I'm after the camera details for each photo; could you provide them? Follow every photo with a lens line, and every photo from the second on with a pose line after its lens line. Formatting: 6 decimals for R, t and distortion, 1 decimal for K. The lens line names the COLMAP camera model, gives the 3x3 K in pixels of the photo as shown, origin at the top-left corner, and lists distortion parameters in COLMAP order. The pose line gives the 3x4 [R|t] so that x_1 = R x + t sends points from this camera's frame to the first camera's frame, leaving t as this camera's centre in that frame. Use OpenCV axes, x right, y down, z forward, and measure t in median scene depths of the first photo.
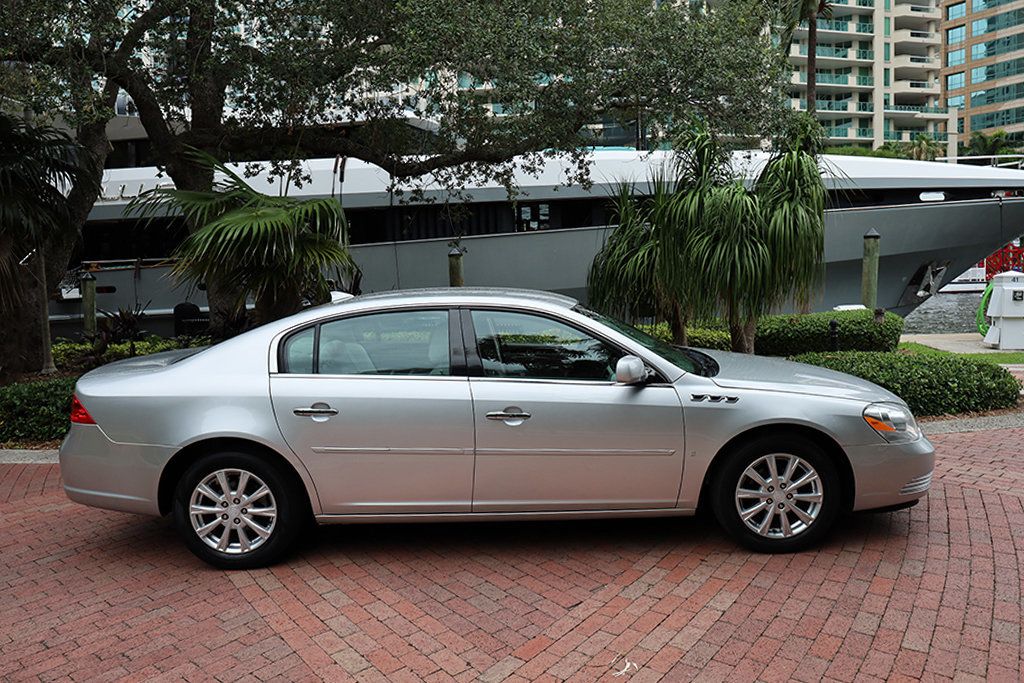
lens RADIAL K [[752.5, 0, 533.4], [0, 752.5, 324.4], [0, 0, 1]] dist [0.008060, 0.002669]
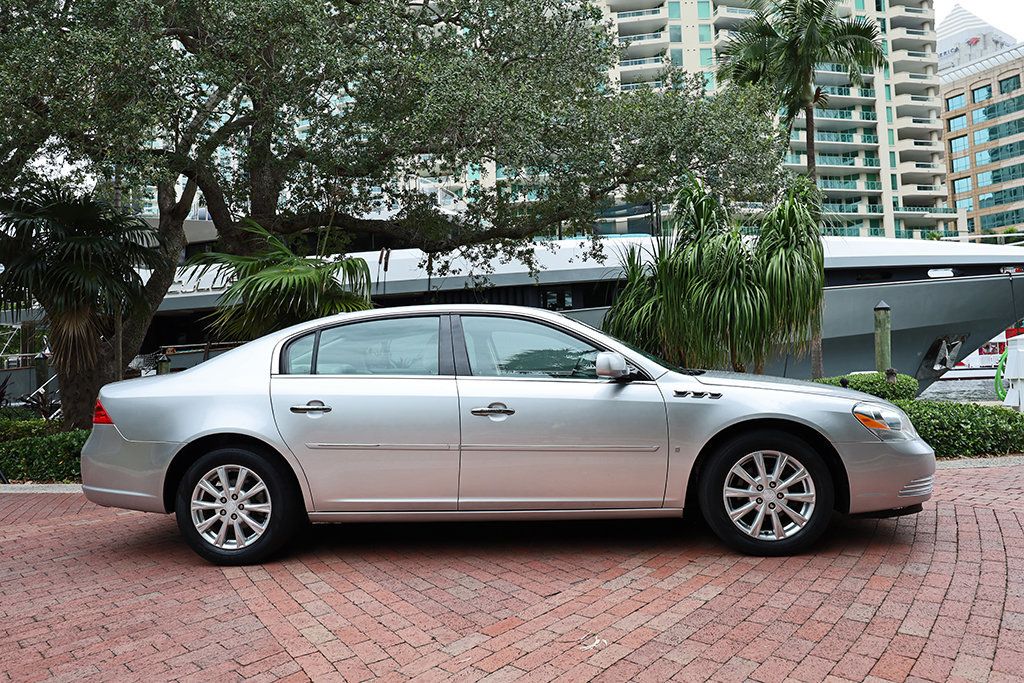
lens RADIAL K [[690.5, 0, 511.5], [0, 690.5, 329.4], [0, 0, 1]] dist [0.013686, -0.002967]
pose [[0.996383, -0.012030, -0.084122, 0.070763], [0.000902, 0.991371, -0.131086, 0.130397], [0.084973, 0.130536, 0.987795, 0.056565]]
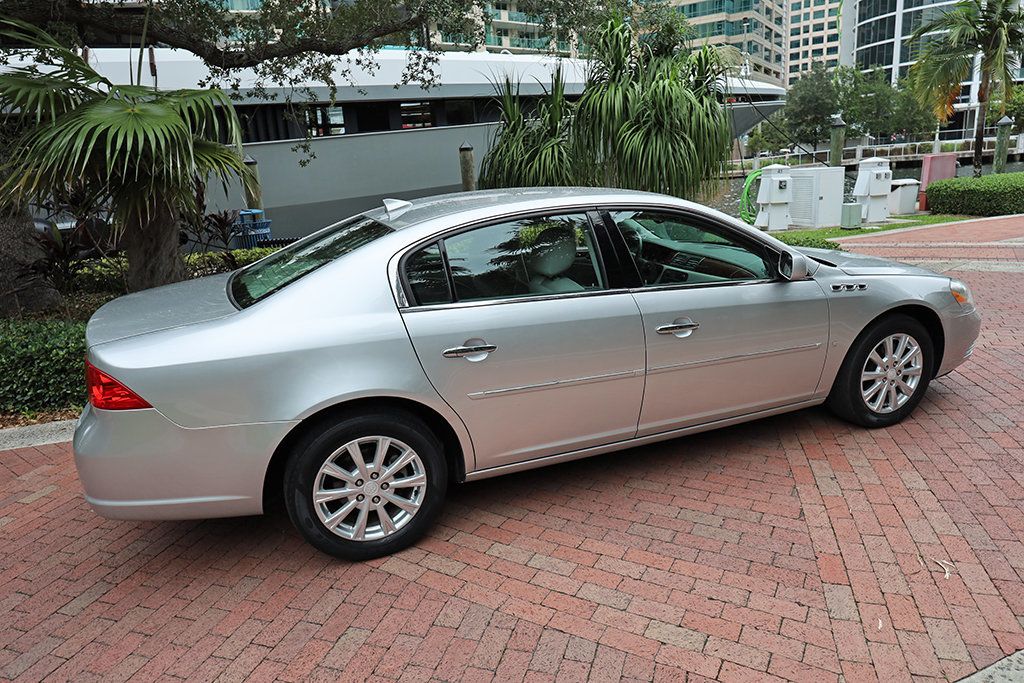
lens RADIAL K [[686.6, 0, 523.3], [0, 686.6, 339.2], [0, 0, 1]] dist [0.005939, -0.000310]
pose [[0.924989, -0.118463, 0.361057, -0.488940], [0.060496, 0.983954, 0.167854, -0.012920], [-0.375148, -0.133421, 0.917313, 0.312398]]
